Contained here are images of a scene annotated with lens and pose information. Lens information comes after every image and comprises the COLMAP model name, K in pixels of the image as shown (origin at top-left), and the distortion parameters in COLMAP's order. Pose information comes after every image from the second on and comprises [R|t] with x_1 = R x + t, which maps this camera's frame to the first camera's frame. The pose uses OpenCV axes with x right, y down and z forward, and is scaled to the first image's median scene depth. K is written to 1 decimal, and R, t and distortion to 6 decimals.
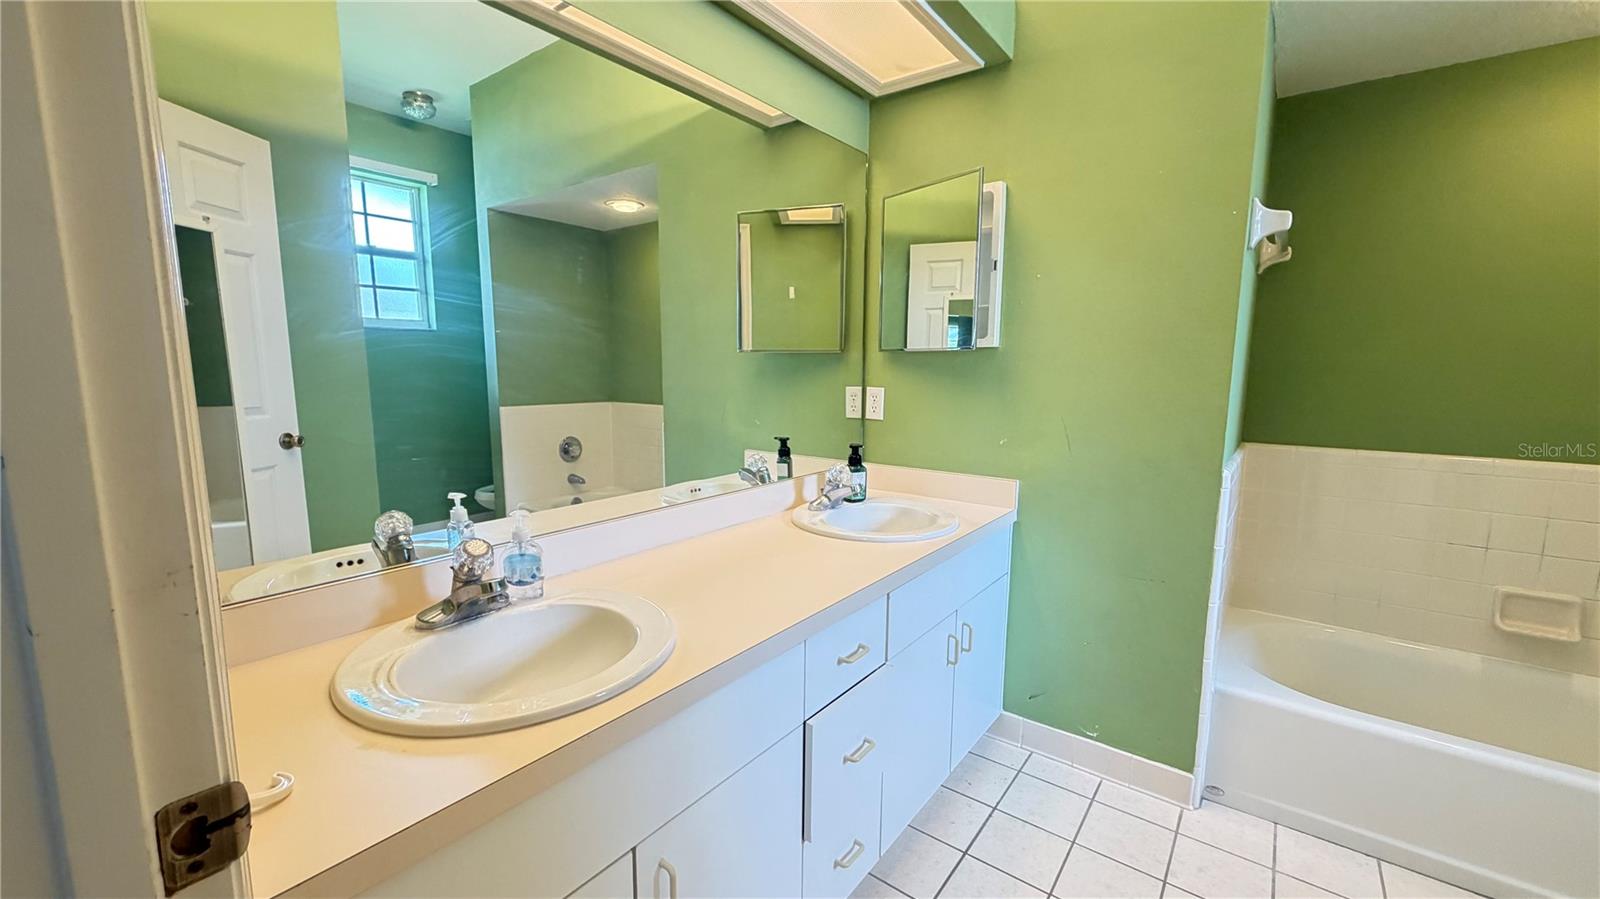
lens RADIAL K [[636.4, 0, 802.2], [0, 636.4, 452.6], [0, 0, 1]] dist [0.000917, -0.000078]
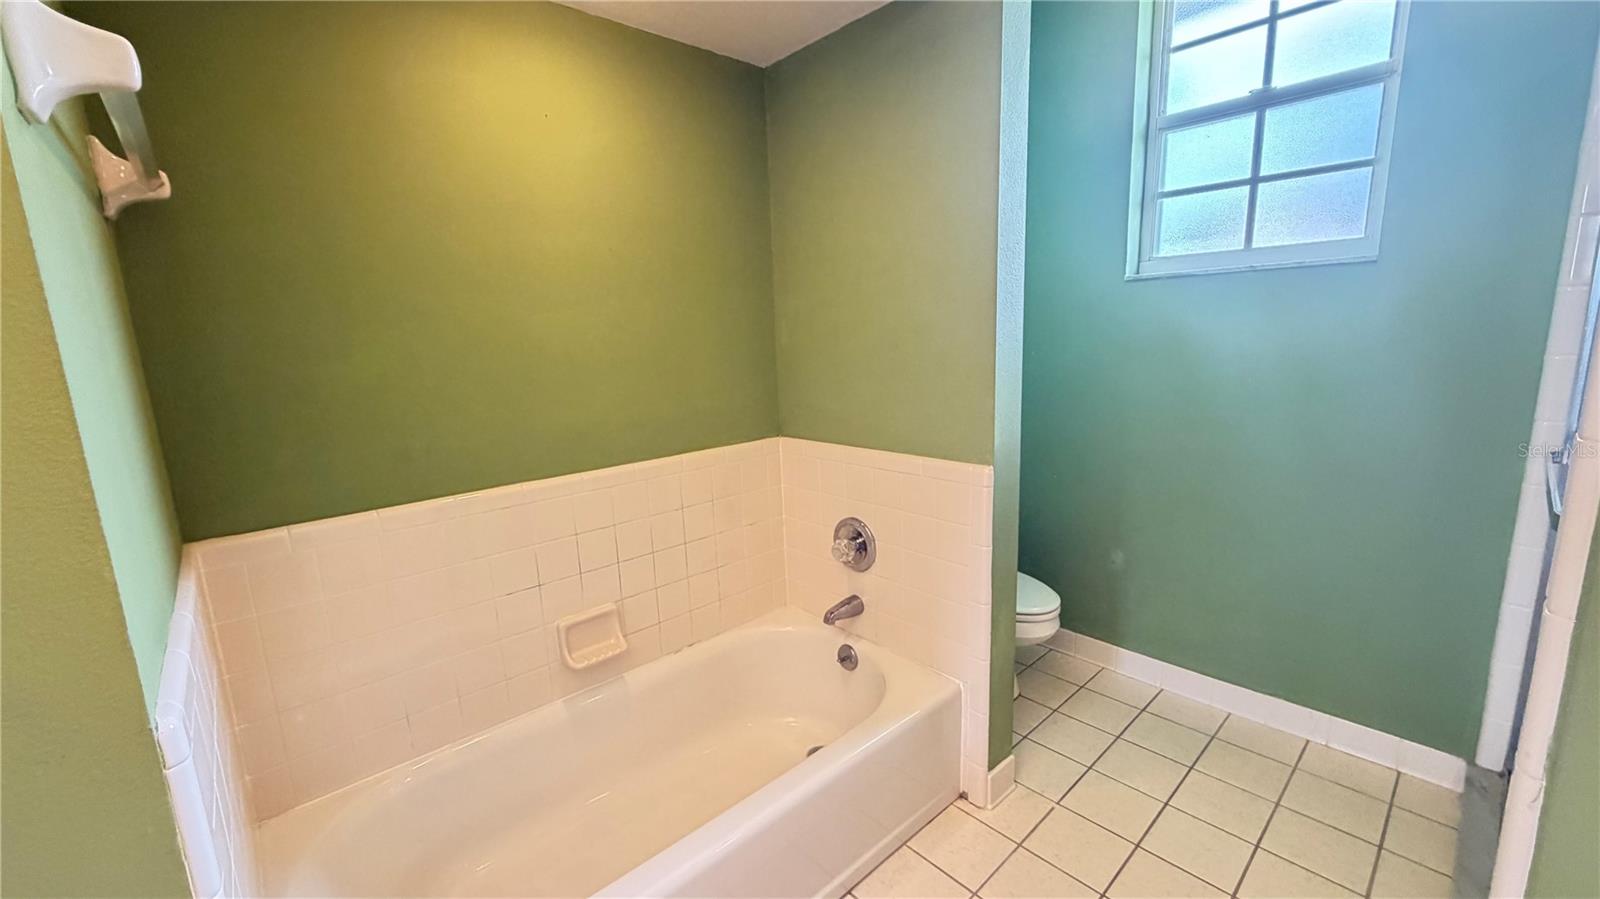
lens RADIAL K [[636.4, 0, 801.0], [0, 636.4, 457.0], [0, 0, 1]] dist [0.000917, -0.000078]
pose [[0.181561, -0.188214, 0.965200, 0.315820], [0.176607, 0.971796, 0.156279, -0.086709], [-0.967391, 0.142087, 0.209680, 0.420965]]
